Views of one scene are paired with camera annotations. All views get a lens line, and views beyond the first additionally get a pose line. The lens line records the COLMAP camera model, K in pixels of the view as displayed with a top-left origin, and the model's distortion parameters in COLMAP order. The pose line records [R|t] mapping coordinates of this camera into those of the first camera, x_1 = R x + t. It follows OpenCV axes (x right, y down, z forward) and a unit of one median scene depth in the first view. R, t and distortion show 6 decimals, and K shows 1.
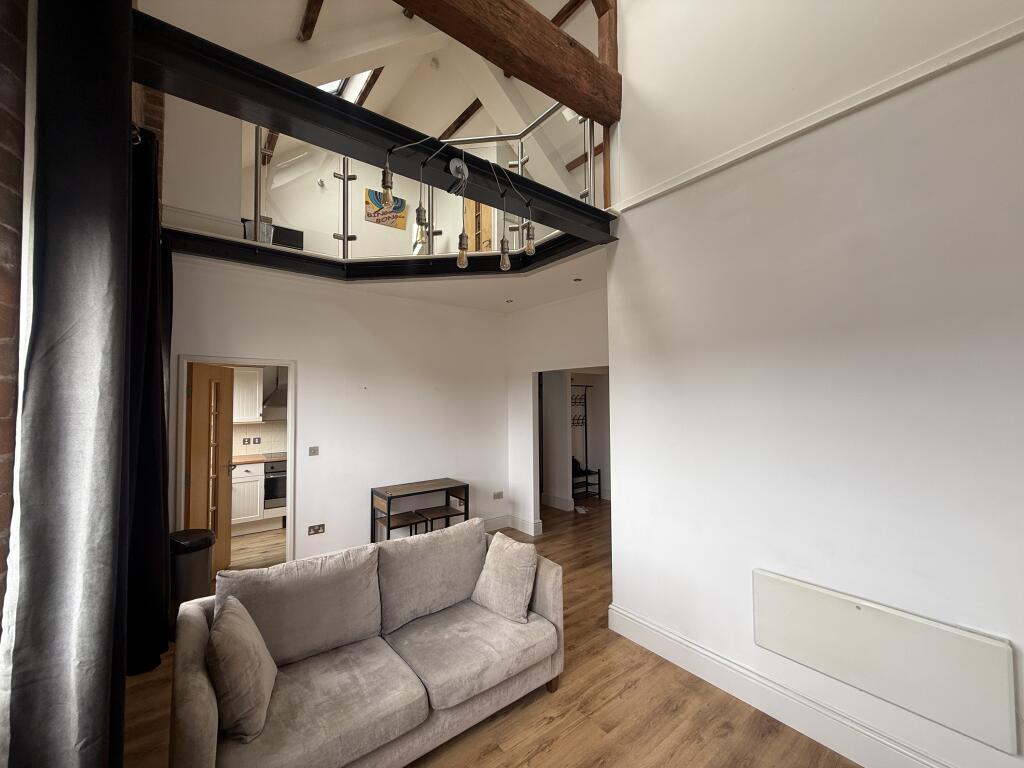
lens RADIAL K [[409.0, 0, 512.4], [0, 409.0, 385.3], [0, 0, 1]] dist [0.000576, 0.000015]
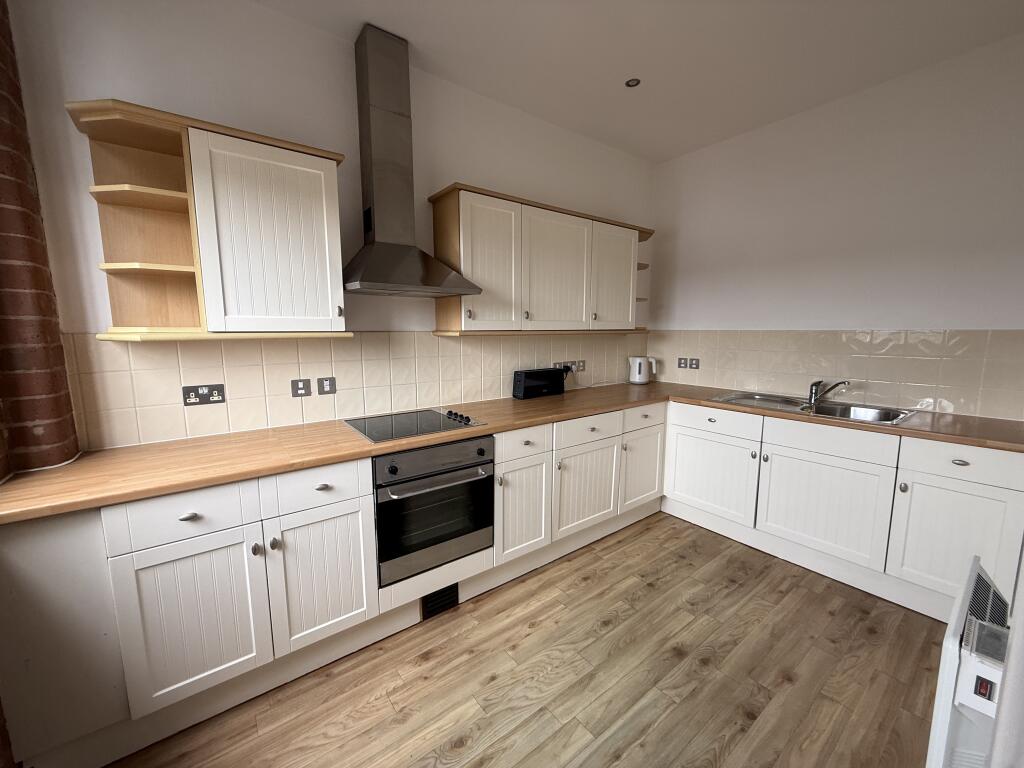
lens RADIAL K [[409.0, 0, 512.6], [0, 409.0, 384.4], [0, 0, 1]] dist [0.000576, 0.000015]
pose [[0.999898, 0.005325, -0.013285, -0.472716], [-0.003004, 0.985609, 0.169016, 0.074708], [0.013993, -0.168959, 0.985524, 0.667348]]
